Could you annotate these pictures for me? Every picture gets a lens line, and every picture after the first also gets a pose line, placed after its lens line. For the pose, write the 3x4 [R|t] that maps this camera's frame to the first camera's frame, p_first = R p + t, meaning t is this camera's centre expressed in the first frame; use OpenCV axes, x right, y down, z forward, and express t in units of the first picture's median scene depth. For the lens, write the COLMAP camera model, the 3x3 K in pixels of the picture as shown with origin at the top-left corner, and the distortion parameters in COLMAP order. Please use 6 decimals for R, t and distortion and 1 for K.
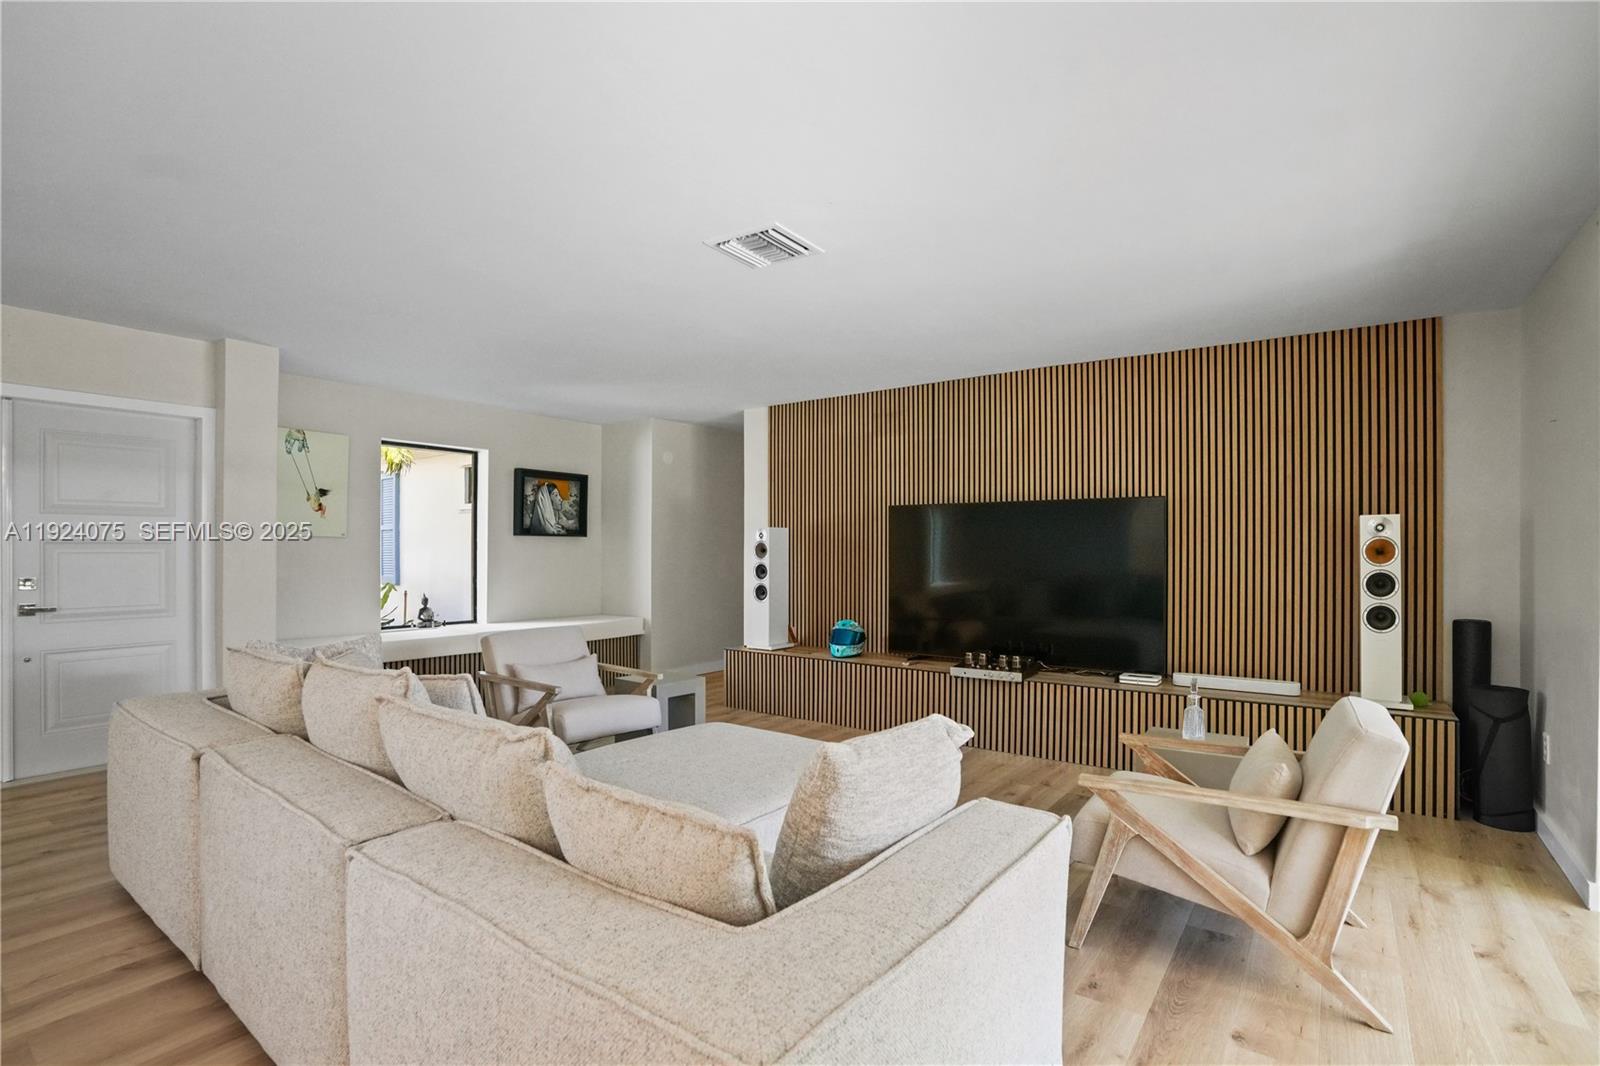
lens RADIAL K [[746.6, 0, 813.2], [0, 746.6, 544.5], [0, 0, 1]] dist [-0.060432, 0.021240]
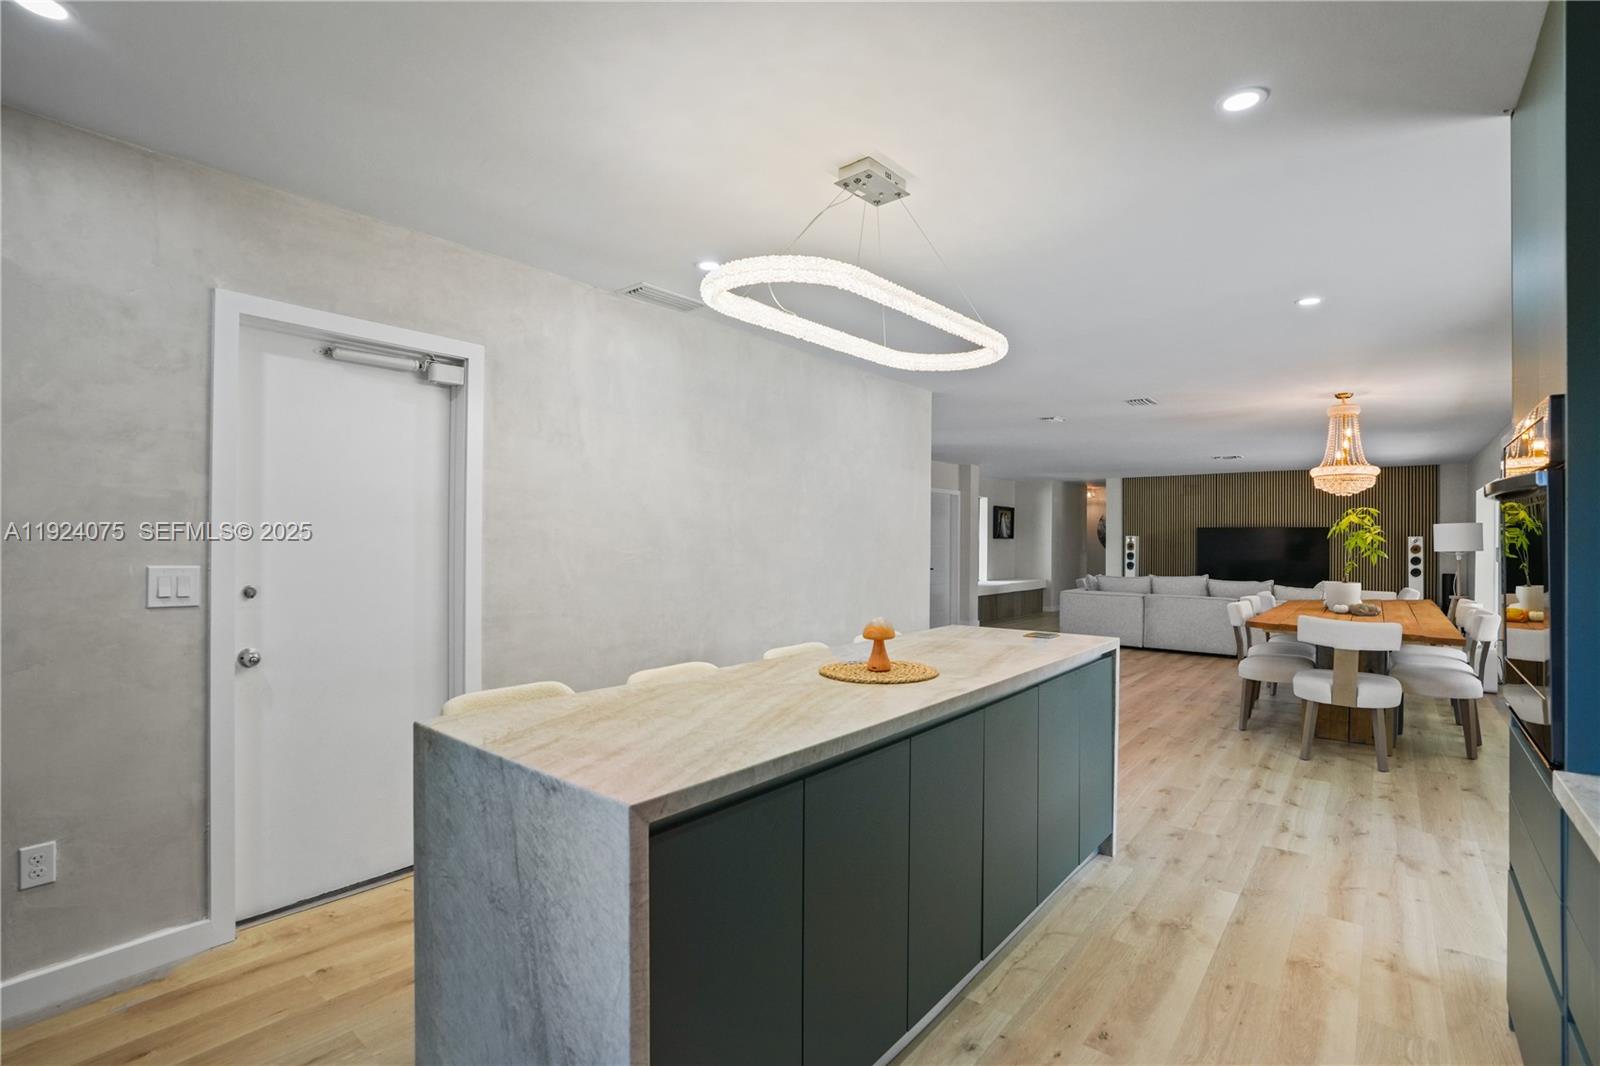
lens RADIAL K [[746.6, 0, 801.3], [0, 746.6, 534.5], [0, 0, 1]] dist [-0.060432, 0.021240]
pose [[0.998550, 0.005400, -0.053560, -0.954358], [-0.005303, 0.999984, 0.001965, -0.027306], [0.053570, -0.001678, 0.998563, -1.268046]]
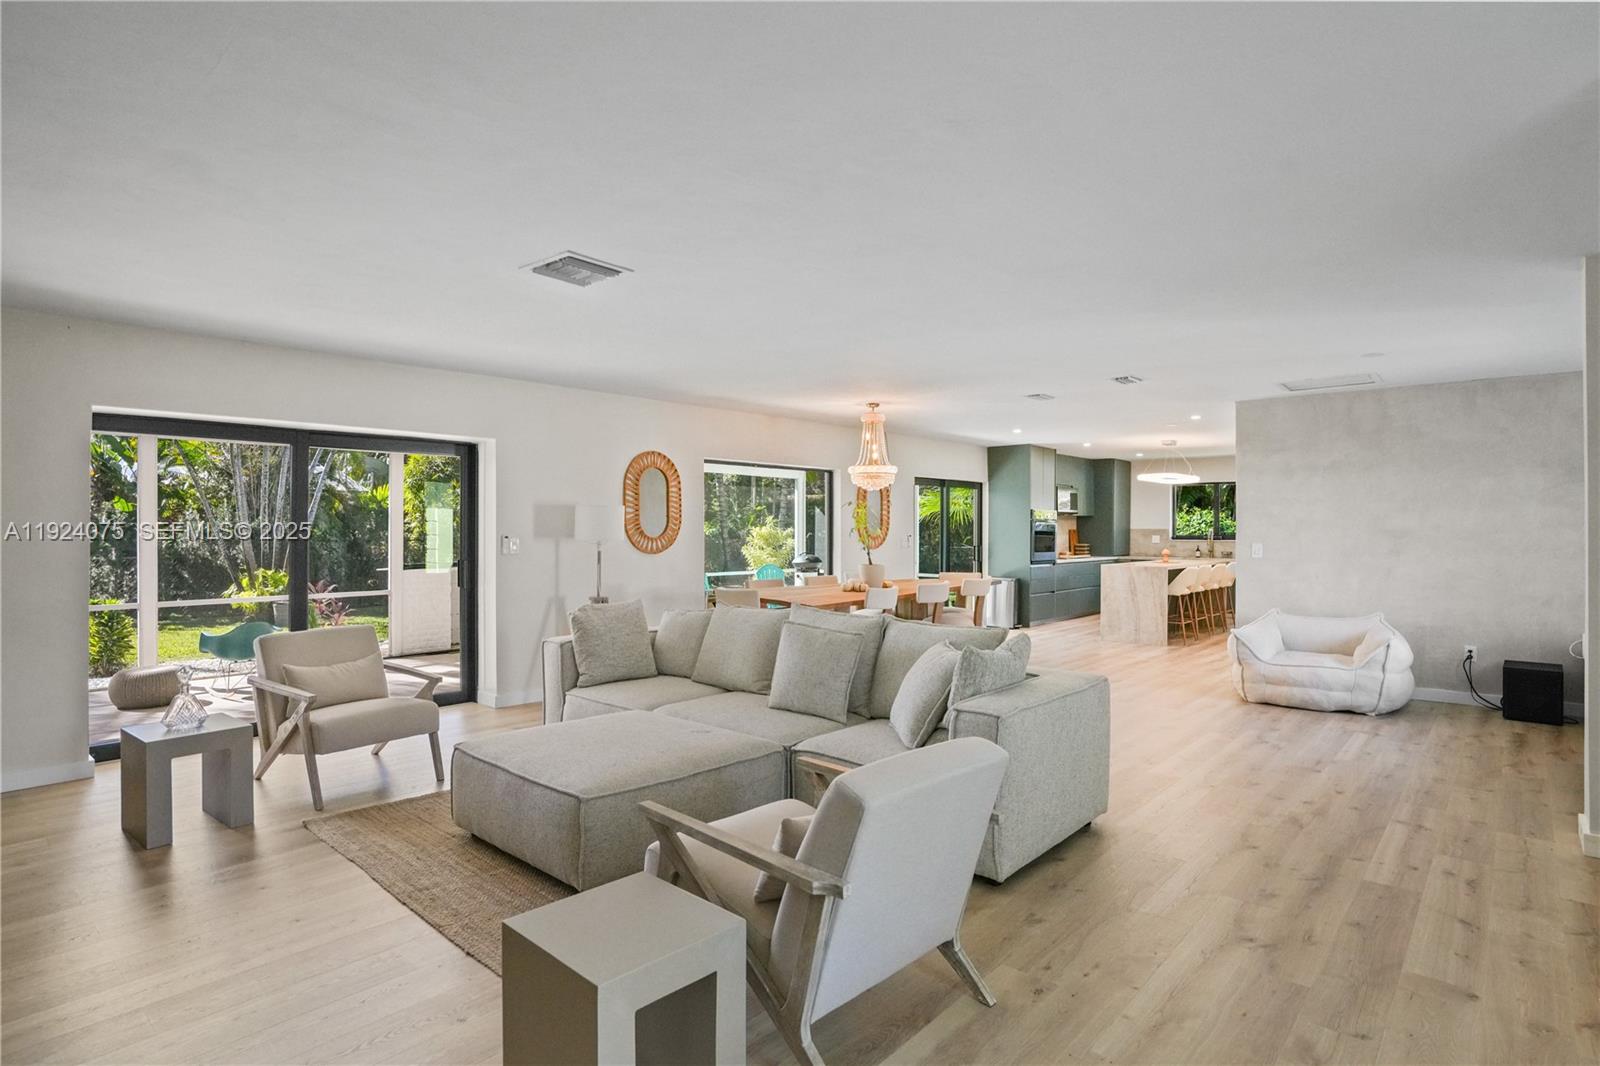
lens RADIAL K [[811.6, 0, 806.2], [0, 811.6, 540.3], [0, 0, 1]] dist [-0.039464, 0.006617]
pose [[-0.995115, -0.006422, 0.098510, -0.279538], [-0.005795, 0.999961, 0.006646, -0.009139], [-0.098548, 0.006042, -0.995114, 1.111184]]
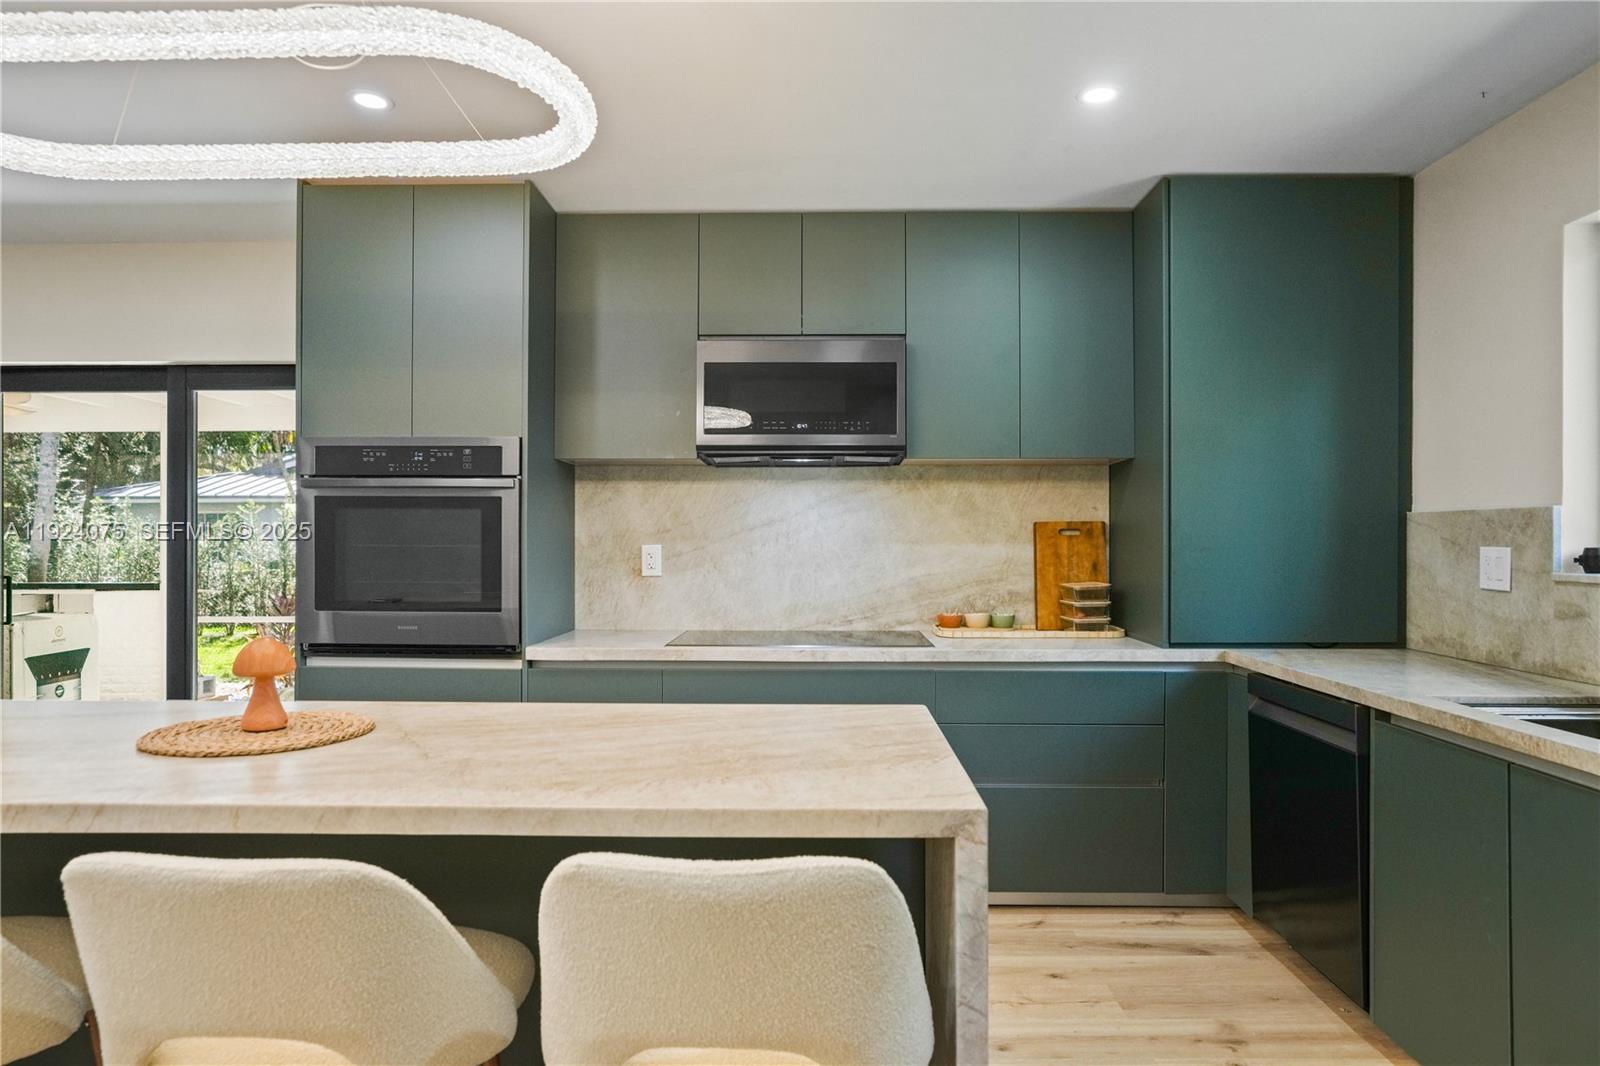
lens RADIAL K [[958.8, 0, 812.5], [0, 958.8, 528.5], [0, 0, 1]] dist [-0.019622, 0.020517]
pose [[-0.574965, 0.010231, 0.818114, -1.285954], [-0.005254, 0.999855, -0.016196, -0.012334], [-0.818161, -0.013611, -0.574828, -0.822118]]
